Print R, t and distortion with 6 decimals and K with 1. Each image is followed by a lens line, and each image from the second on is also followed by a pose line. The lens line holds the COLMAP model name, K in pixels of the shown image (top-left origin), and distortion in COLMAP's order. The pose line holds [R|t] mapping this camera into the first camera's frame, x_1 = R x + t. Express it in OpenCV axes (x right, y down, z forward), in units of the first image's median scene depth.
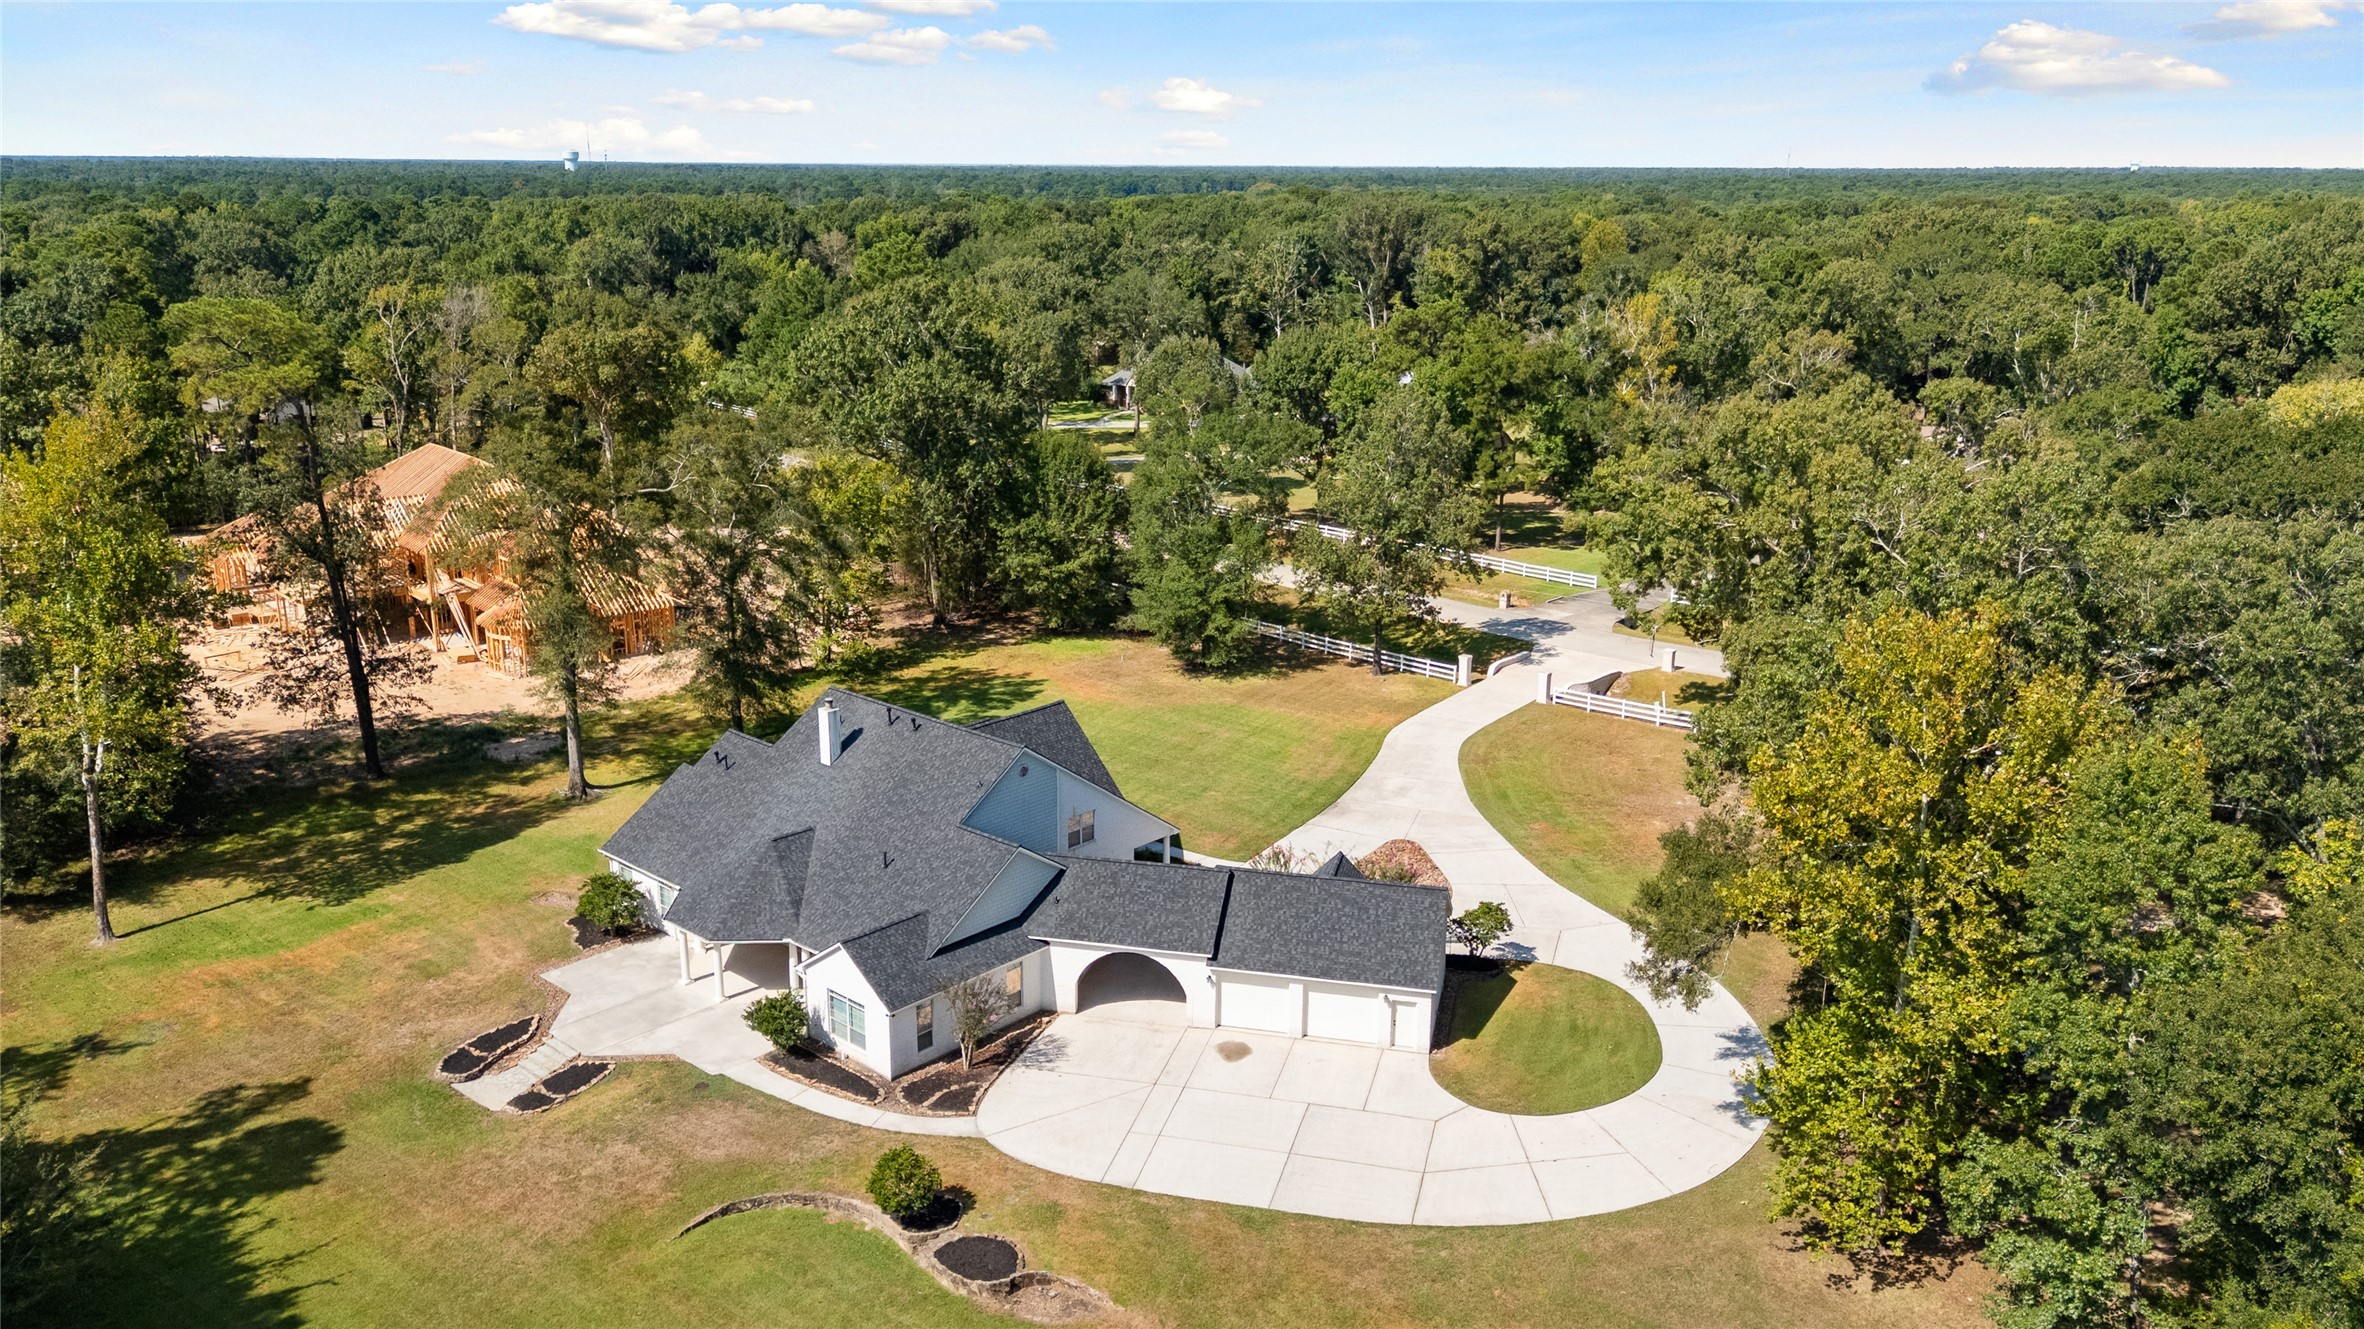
lens RADIAL K [[1754.0, 0, 1182.0], [0, 1754.0, 664.5], [0, 0, 1]] dist [0.081771, -0.112602]
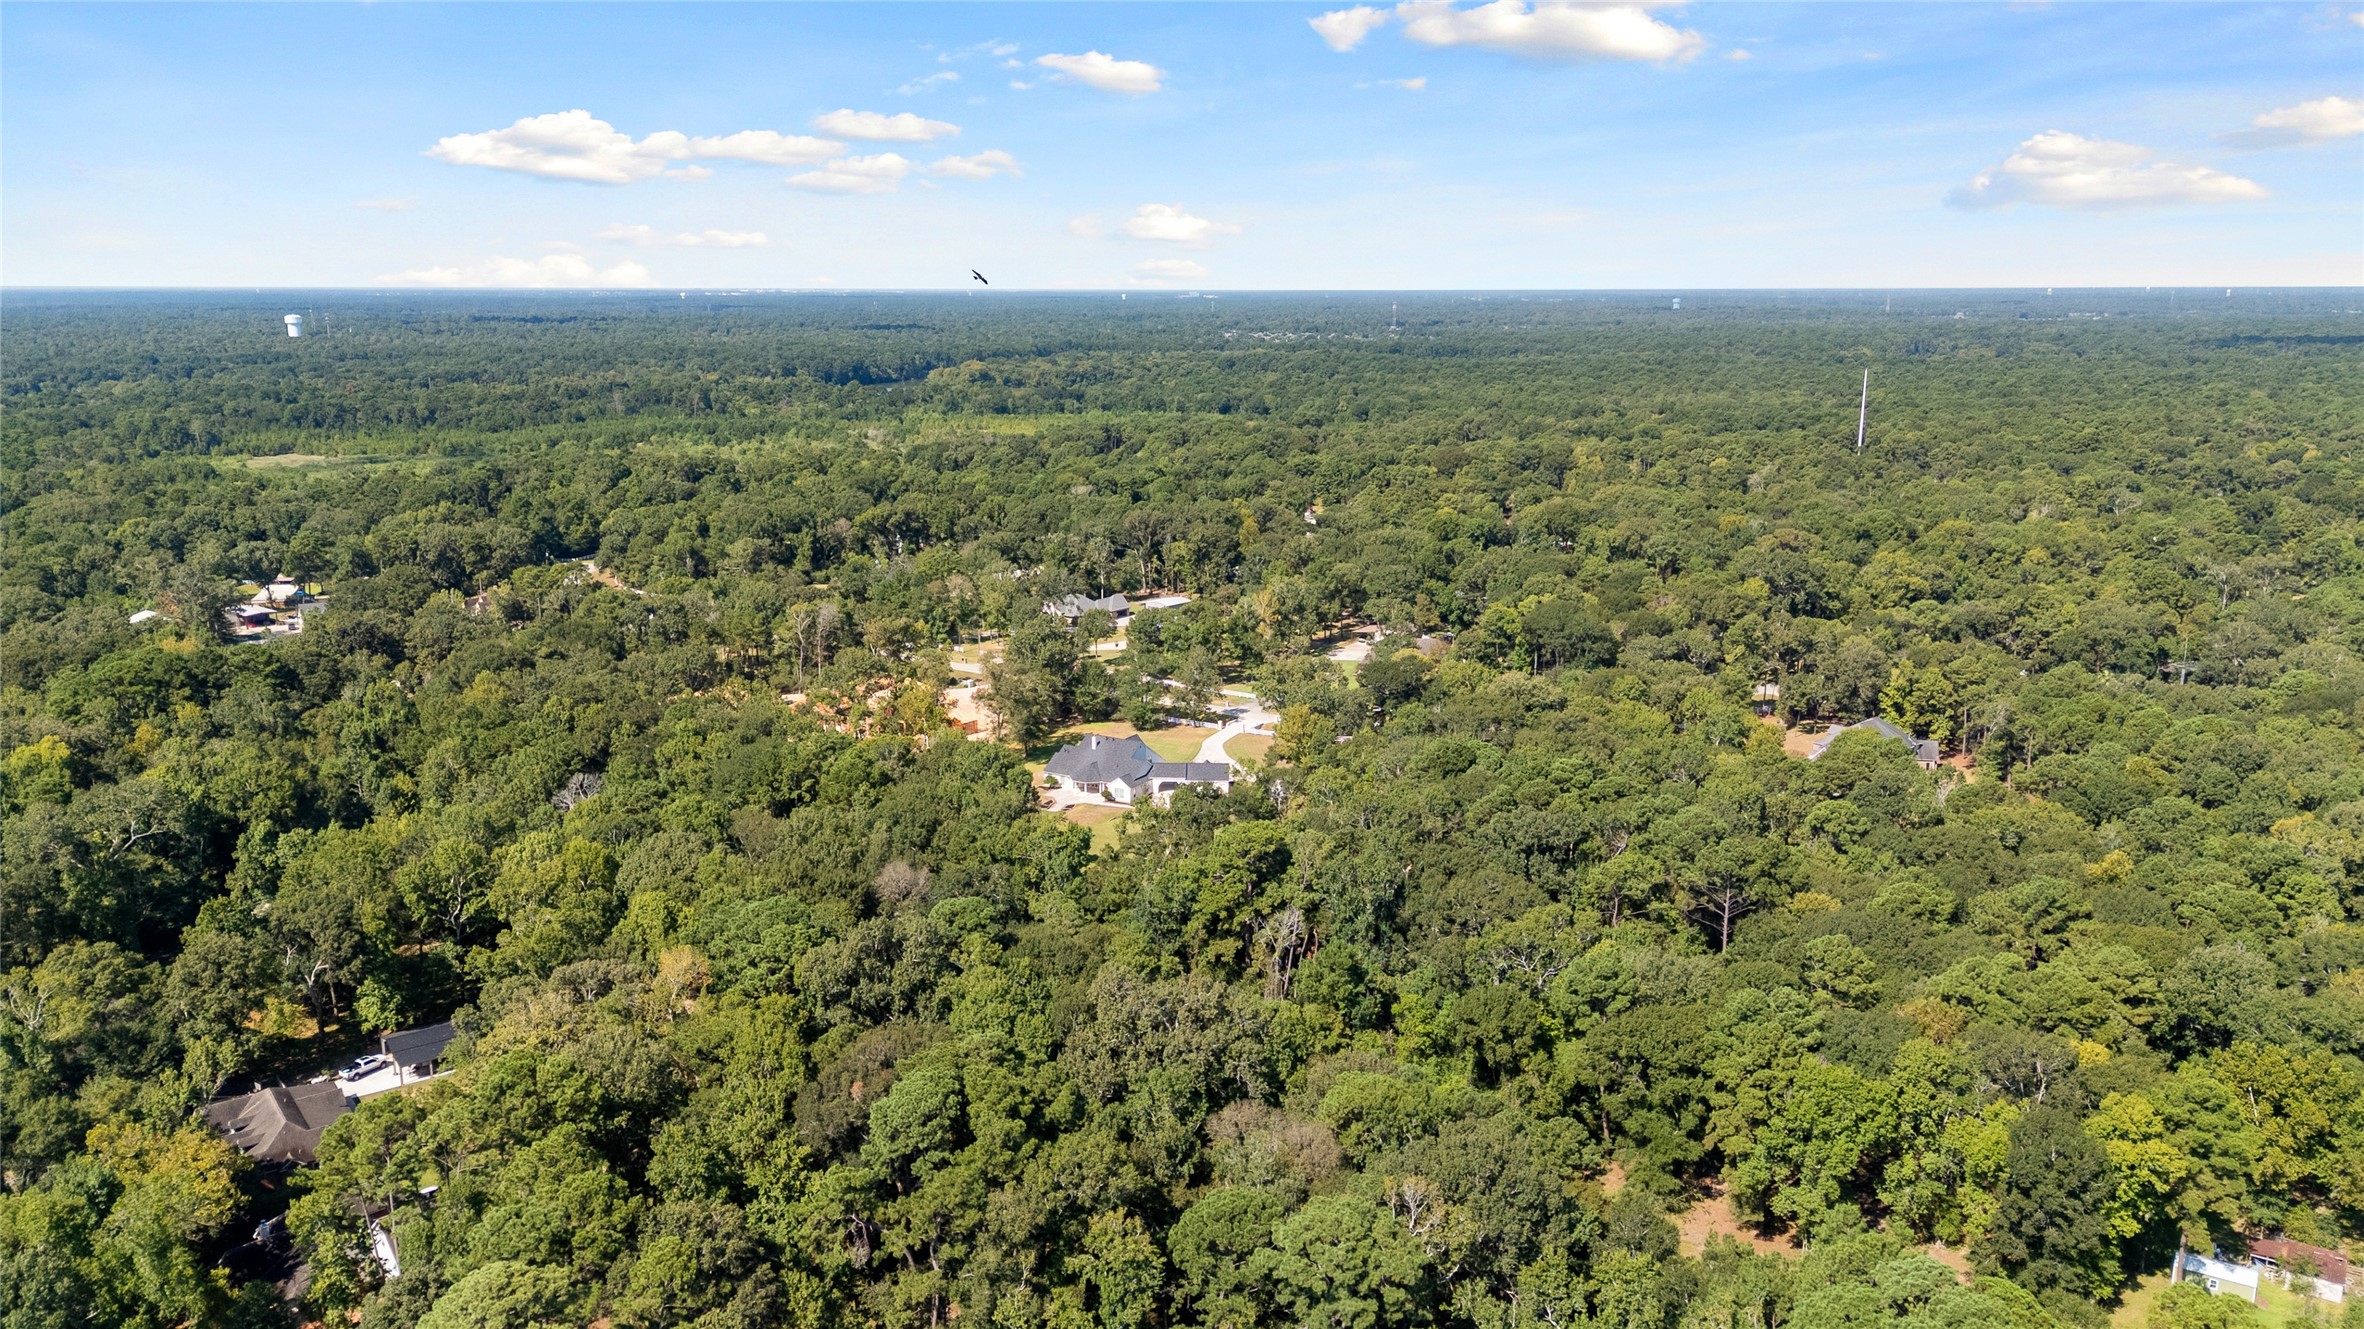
lens RADIAL K [[1754.0, 0, 1182.0], [0, 1754.0, 664.5], [0, 0, 1]] dist [0.081771, -0.112602]
pose [[0.981501, -0.048595, 0.185188, -0.517304], [0.058714, 0.997044, -0.049550, 0.048700], [-0.182233, 0.059506, 0.981453, -2.258458]]
